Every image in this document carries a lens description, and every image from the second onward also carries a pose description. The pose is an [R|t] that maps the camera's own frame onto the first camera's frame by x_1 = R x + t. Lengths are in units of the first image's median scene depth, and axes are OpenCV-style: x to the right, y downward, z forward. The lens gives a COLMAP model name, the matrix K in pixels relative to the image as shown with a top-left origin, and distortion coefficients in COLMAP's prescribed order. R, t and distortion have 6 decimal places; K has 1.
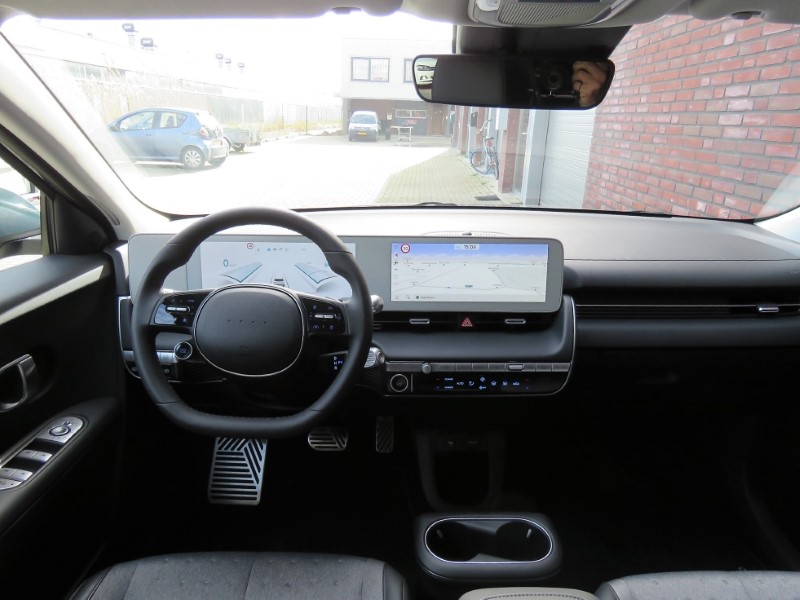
lens RADIAL K [[526.6, 0, 400.0], [0, 526.6, 300.0], [0, 0, 1]] dist [0.001166, 0.000577]
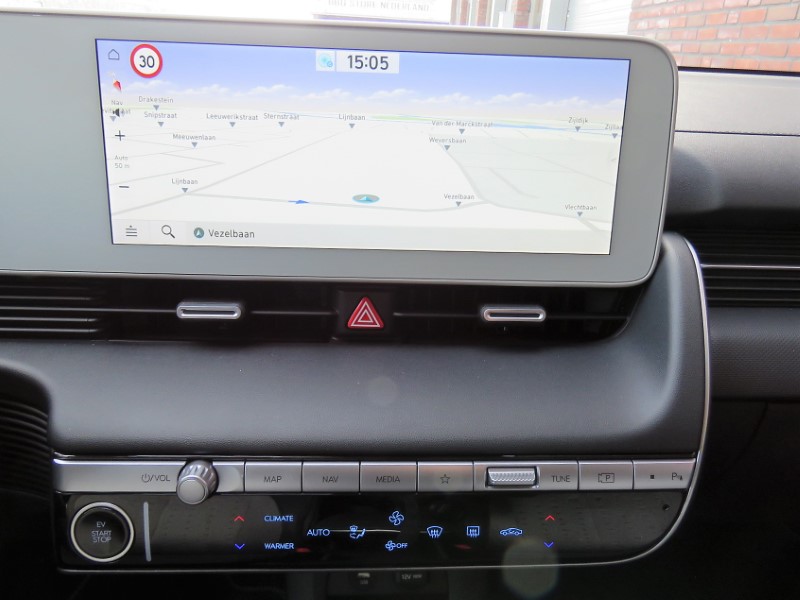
lens RADIAL K [[681.2, 0, 400.0], [0, 681.2, 300.0], [0, 0, 1]] dist [0.017713, 0.003785]
pose [[0.998788, 0.012486, 0.047618, 0.132119], [-0.015238, 0.998208, 0.057874, 0.009466], [-0.046810, -0.058529, 0.997188, 0.600420]]
